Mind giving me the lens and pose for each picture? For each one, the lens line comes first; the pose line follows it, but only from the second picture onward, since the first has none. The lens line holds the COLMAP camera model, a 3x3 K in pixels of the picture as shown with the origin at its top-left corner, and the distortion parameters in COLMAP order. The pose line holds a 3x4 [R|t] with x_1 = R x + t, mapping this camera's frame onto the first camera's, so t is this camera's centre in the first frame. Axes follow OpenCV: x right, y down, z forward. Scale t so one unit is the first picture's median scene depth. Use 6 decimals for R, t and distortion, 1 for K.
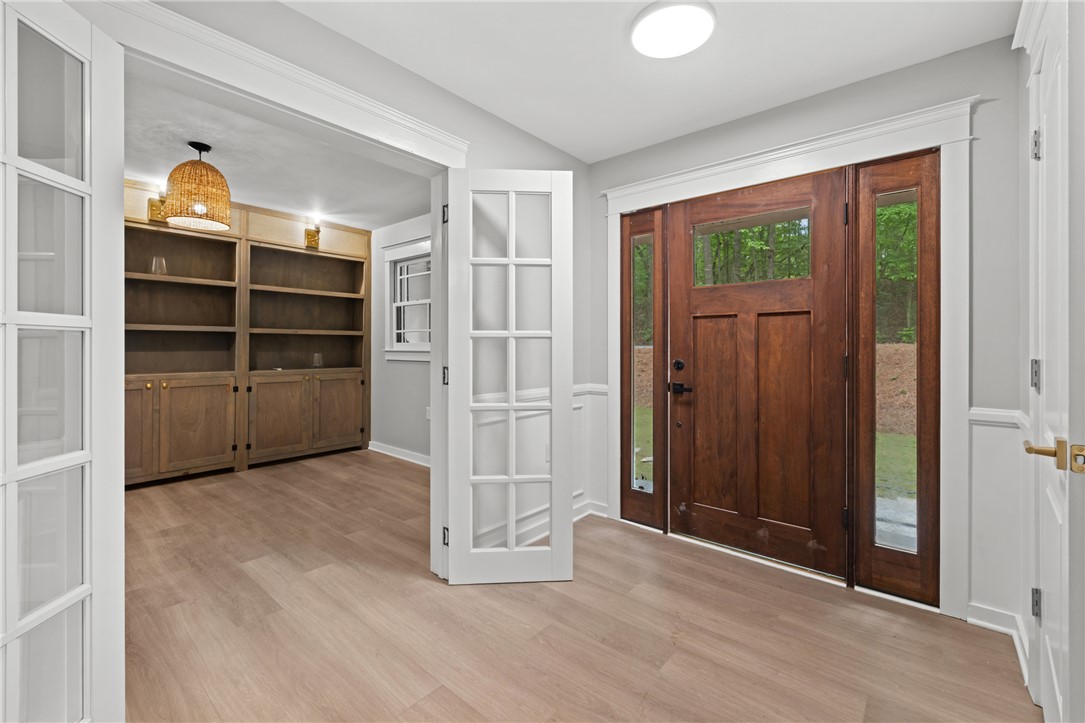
lens RADIAL K [[467.2, 0, 538.4], [0, 467.2, 343.6], [0, 0, 1]] dist [0.000076, -0.000232]
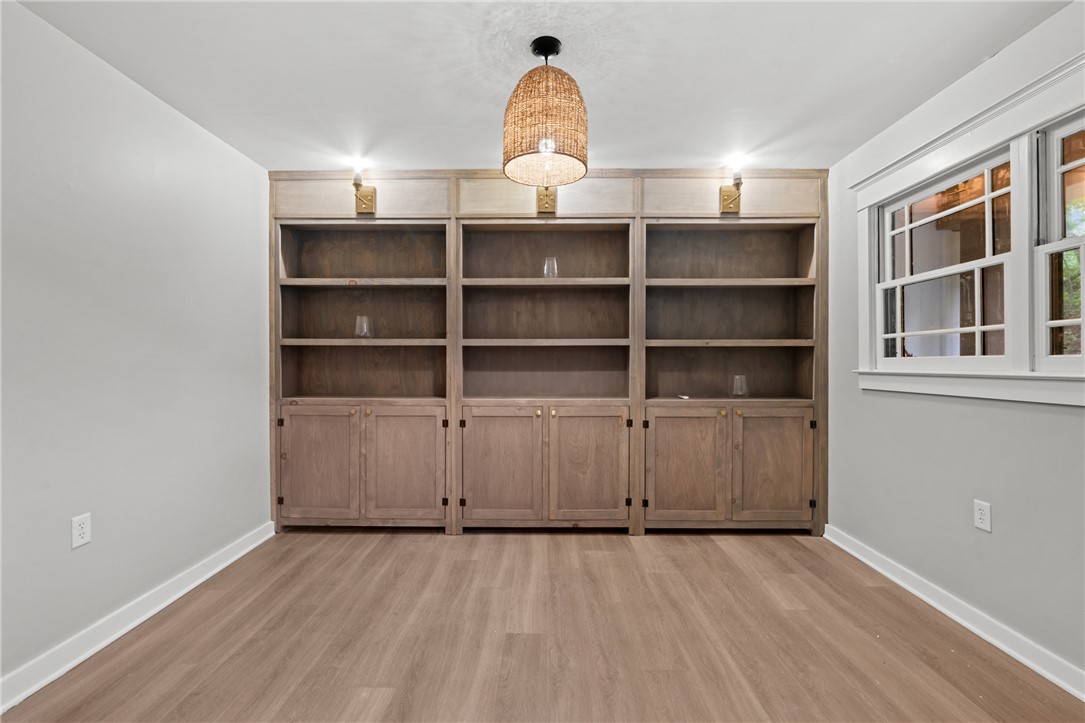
lens RADIAL K [[467.2, 0, 541.5], [0, 467.2, 365.8], [0, 0, 1]] dist [0.000076, -0.000232]
pose [[0.653197, 0.000665, -0.757187, -0.164865], [0.007400, 0.999946, 0.007262, 0.000783], [0.757152, -0.010347, 0.653157, 0.379021]]
